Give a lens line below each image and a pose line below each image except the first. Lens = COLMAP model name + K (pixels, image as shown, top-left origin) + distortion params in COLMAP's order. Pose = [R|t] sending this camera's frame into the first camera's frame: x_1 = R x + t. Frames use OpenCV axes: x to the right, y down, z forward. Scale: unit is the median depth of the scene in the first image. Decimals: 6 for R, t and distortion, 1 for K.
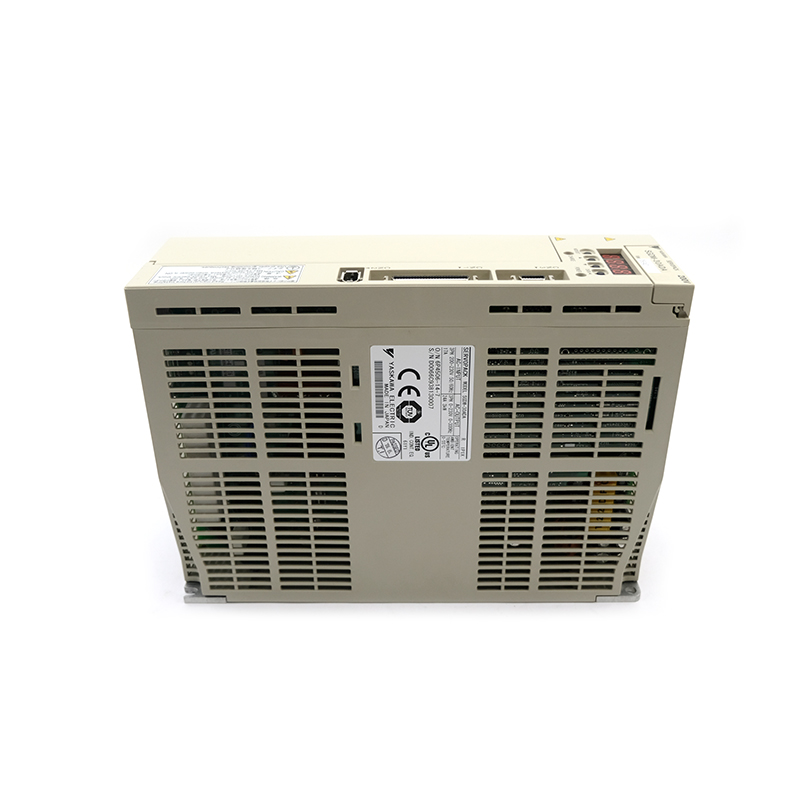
lens RADIAL K [[804.6, 0, 399.0], [0, 804.6, 398.6], [0, 0, 1]] dist [-0.042030, 0.000000]
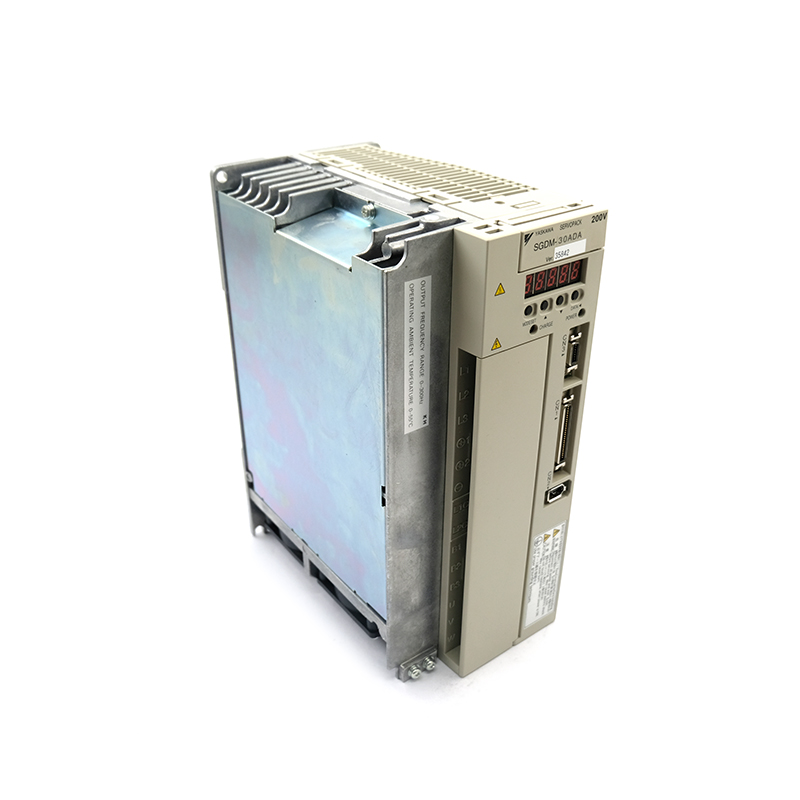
lens RADIAL K [[804.6, 0, 396.0], [0, 804.6, 398.3], [0, 0, 1]] dist [-0.042030, 0.000000]
pose [[-0.025624, -0.871252, -0.490167, 0.623098], [-0.161698, -0.480259, 0.862094, -1.029391], [-0.986508, 0.101349, -0.128573, 1.327692]]
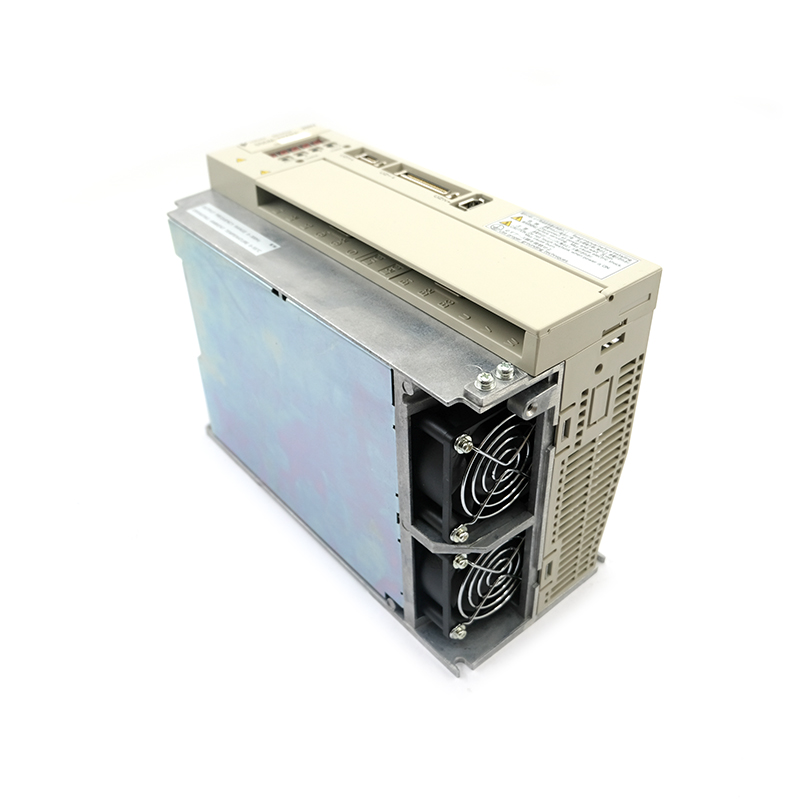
lens RADIAL K [[804.6, 0, 411.5], [0, 804.6, 388.4], [0, 0, 1]] dist [-0.042030, 0.000000]
pose [[-0.659947, -0.422992, 0.620924, -0.744559], [0.376802, 0.528657, 0.760620, -0.832840], [-0.649992, 0.735934, -0.189502, 1.388923]]
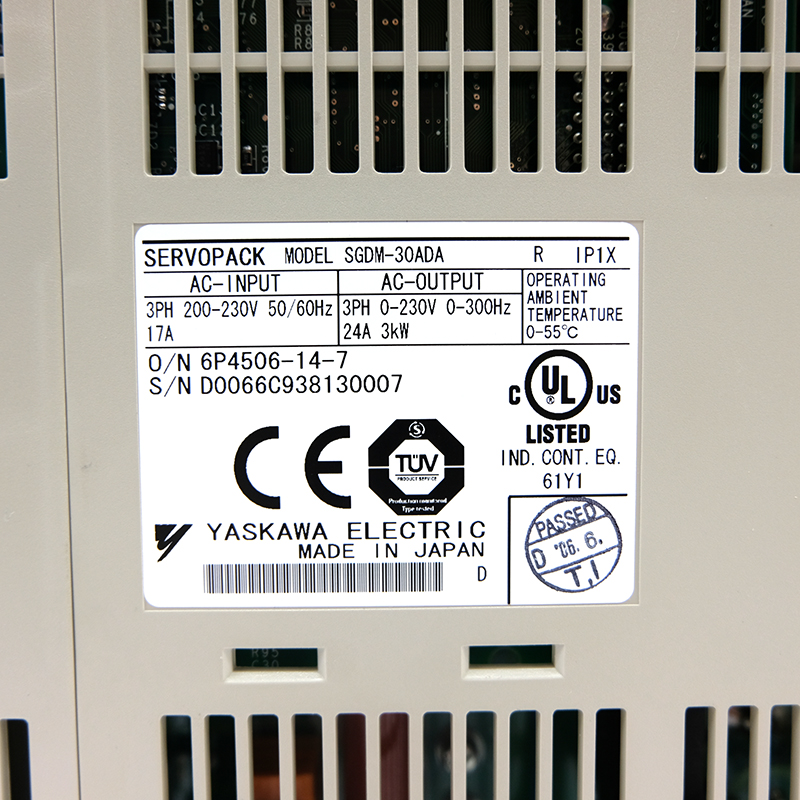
lens RADIAL K [[804.6, 0, 400.7], [0, 804.6, 399.9], [0, 0, 1]] dist [-0.042030, 0.000000]
pose [[0.001947, -0.999372, -0.035392, 0.044164], [0.885211, 0.018186, -0.464834, 0.134979], [0.465186, -0.030424, 0.884690, 0.778180]]
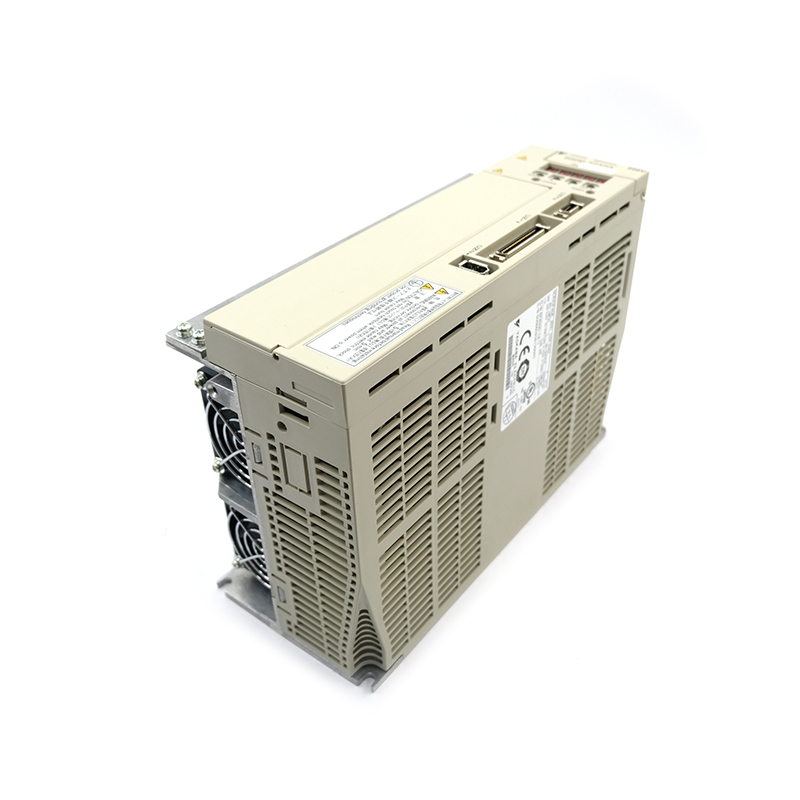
lens RADIAL K [[804.6, 0, 407.3], [0, 804.6, 401.7], [0, 0, 1]] dist [-0.042030, 0.000000]
pose [[0.593629, -0.470285, 0.653021, -0.777286], [0.382068, 0.878887, 0.285627, -0.304052], [-0.708257, 0.079942, 0.701413, 0.391573]]
